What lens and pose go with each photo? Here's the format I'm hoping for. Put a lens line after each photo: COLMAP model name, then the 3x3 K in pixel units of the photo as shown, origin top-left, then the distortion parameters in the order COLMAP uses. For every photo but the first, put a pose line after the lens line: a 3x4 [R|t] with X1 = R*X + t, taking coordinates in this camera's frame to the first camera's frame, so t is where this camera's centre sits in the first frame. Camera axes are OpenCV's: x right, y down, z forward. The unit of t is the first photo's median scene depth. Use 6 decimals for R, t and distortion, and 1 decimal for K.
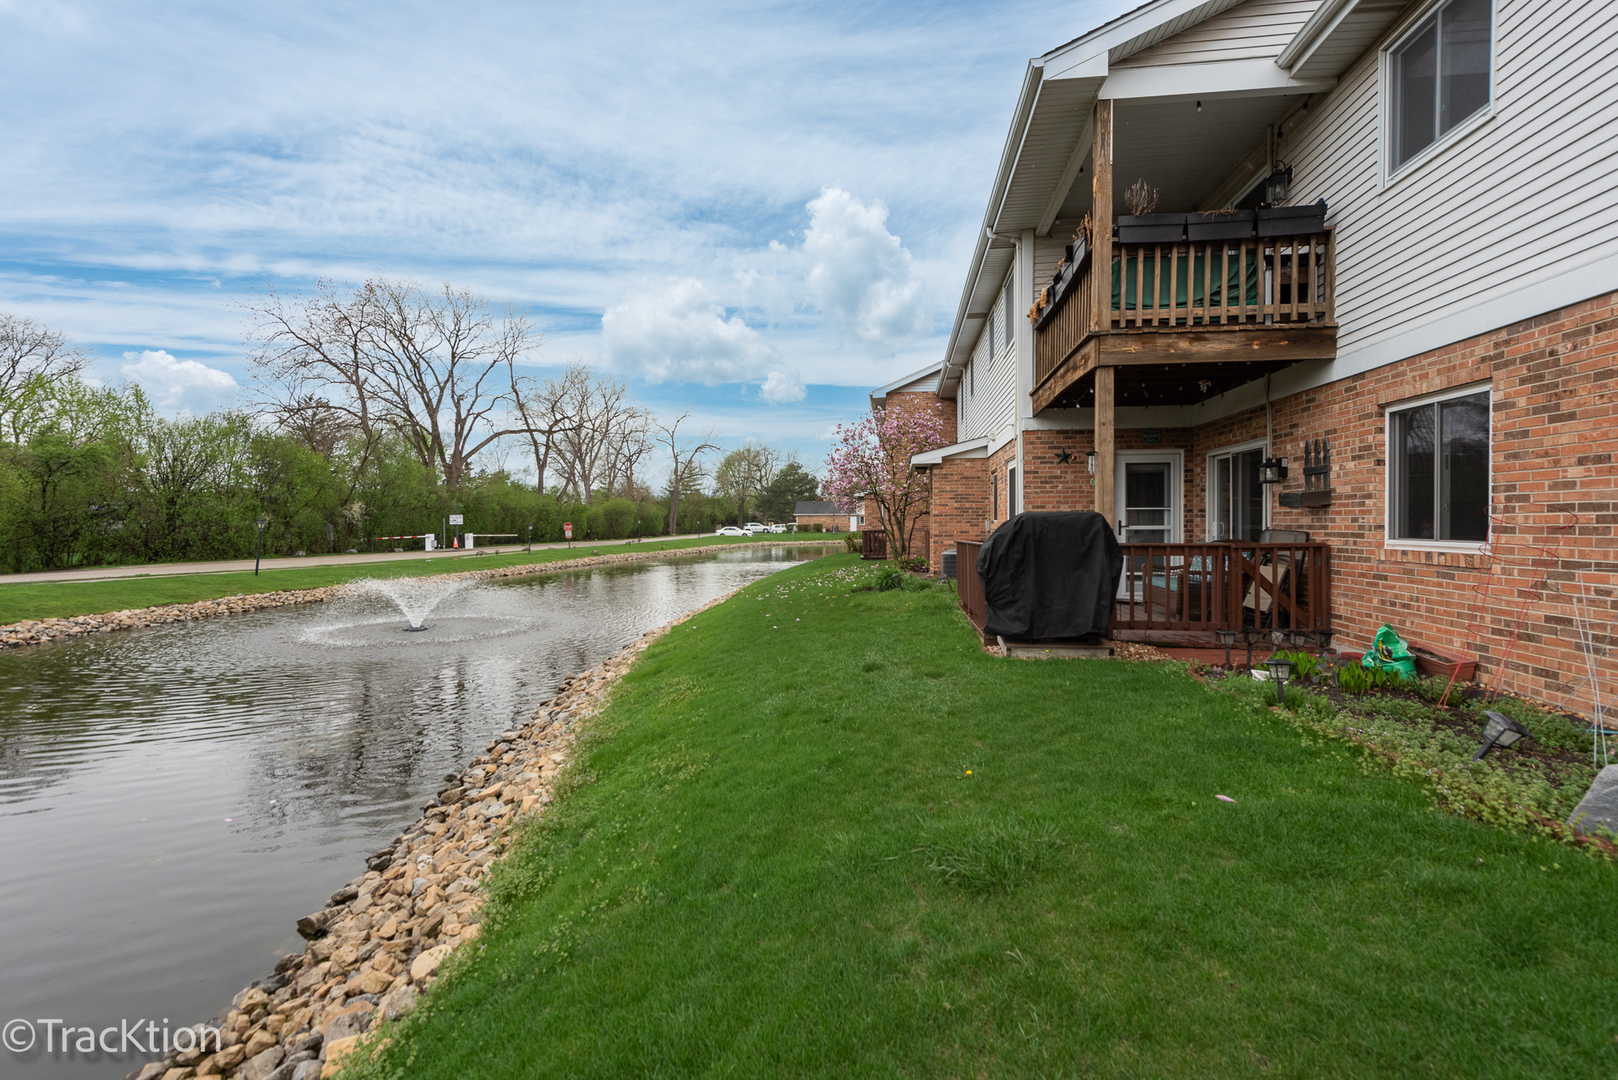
lens RADIAL K [[712.7, 0, 821.8], [0, 712.7, 532.1], [0, 0, 1]] dist [0.015372, -0.004208]
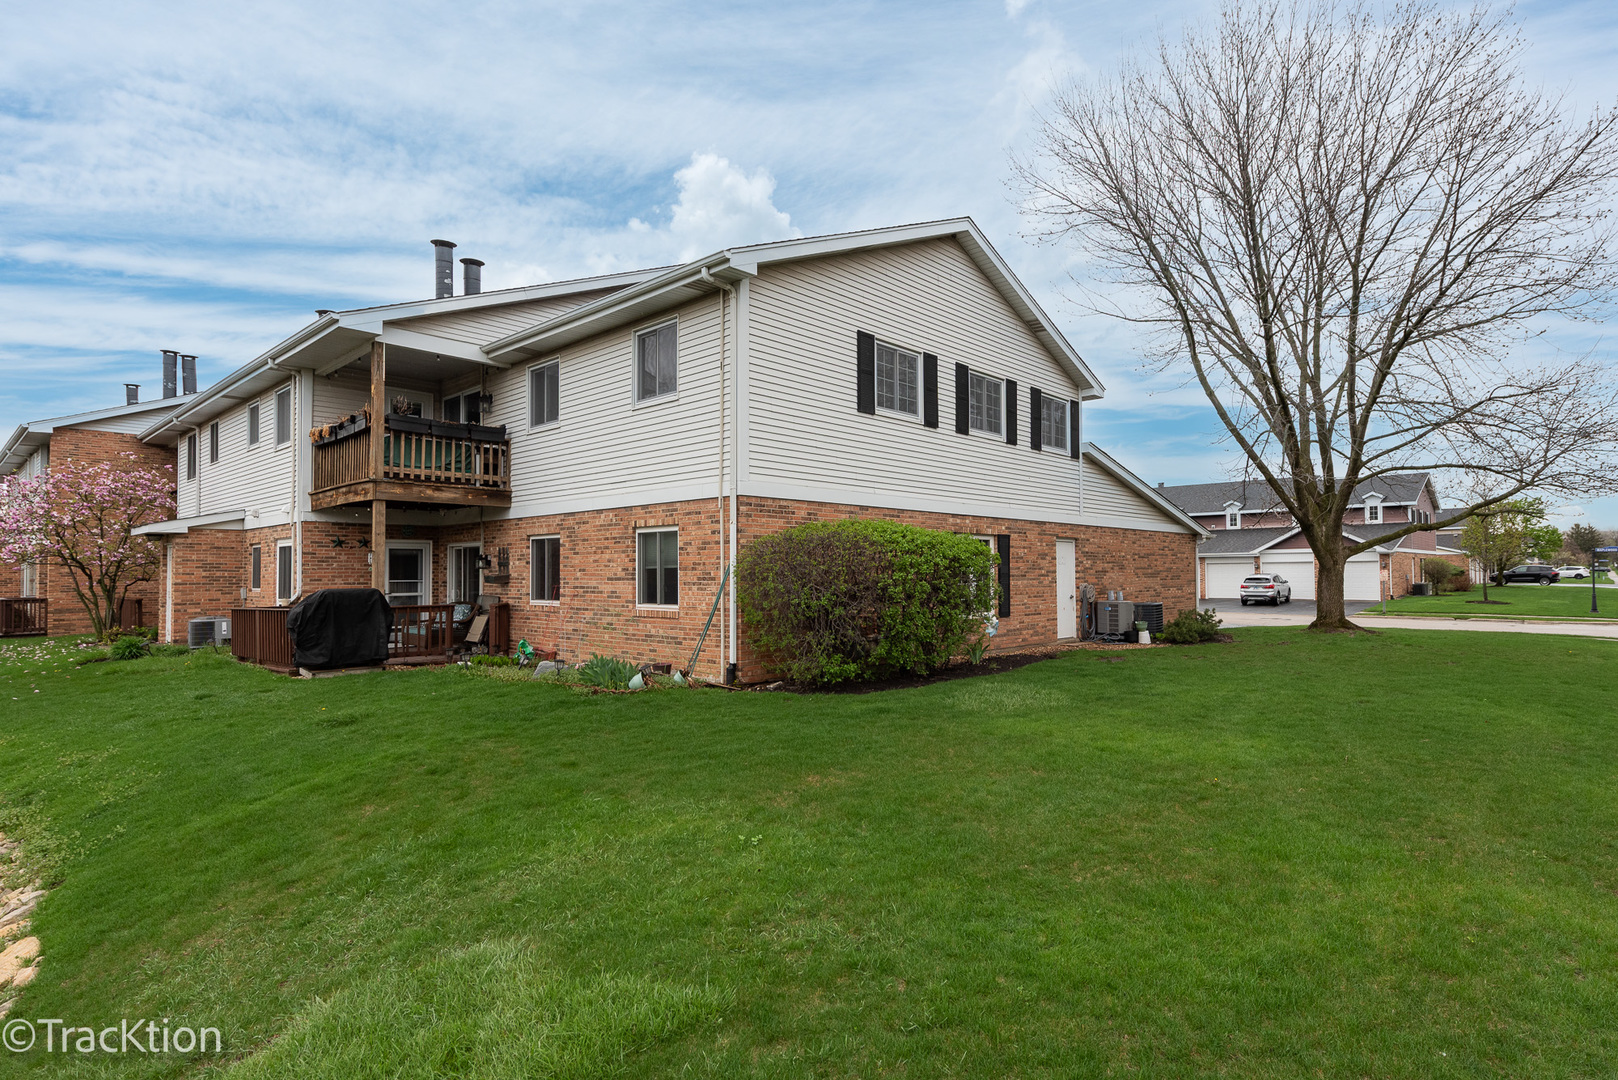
lens RADIAL K [[818.4, 0, 931.5], [0, 818.4, 553.8], [0, 0, 1]] dist [0.001864, 0.000347]
pose [[0.537657, 0.021019, 0.842902, -0.528626], [0.014735, 0.999302, -0.034318, -0.022705], [-0.843035, 0.030872, 0.536972, -1.126099]]
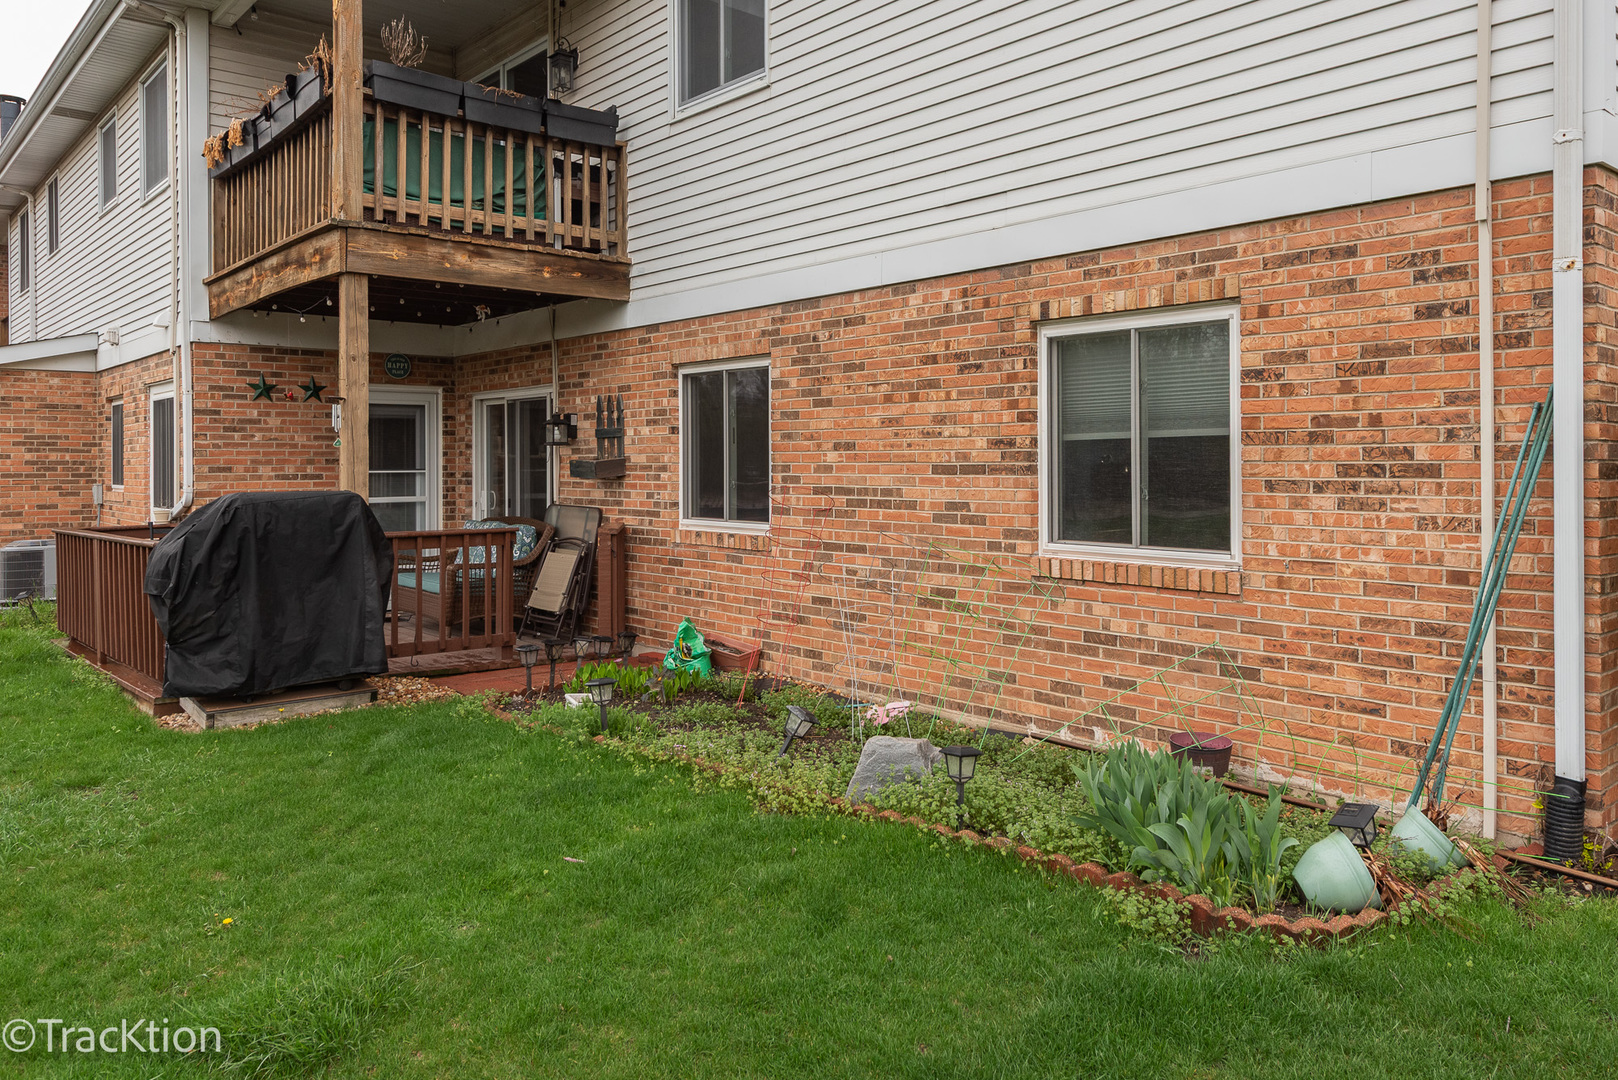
lens RADIAL K [[1154.4, 0, 848.7], [0, 1154.4, 459.8], [0, 0, 1]] dist [0.011050, -0.003562]
pose [[0.663206, 0.003346, 0.748430, -0.116187], [0.010666, 0.999846, -0.013921, -0.035790], [-0.748361, 0.017215, 0.663068, -0.075637]]
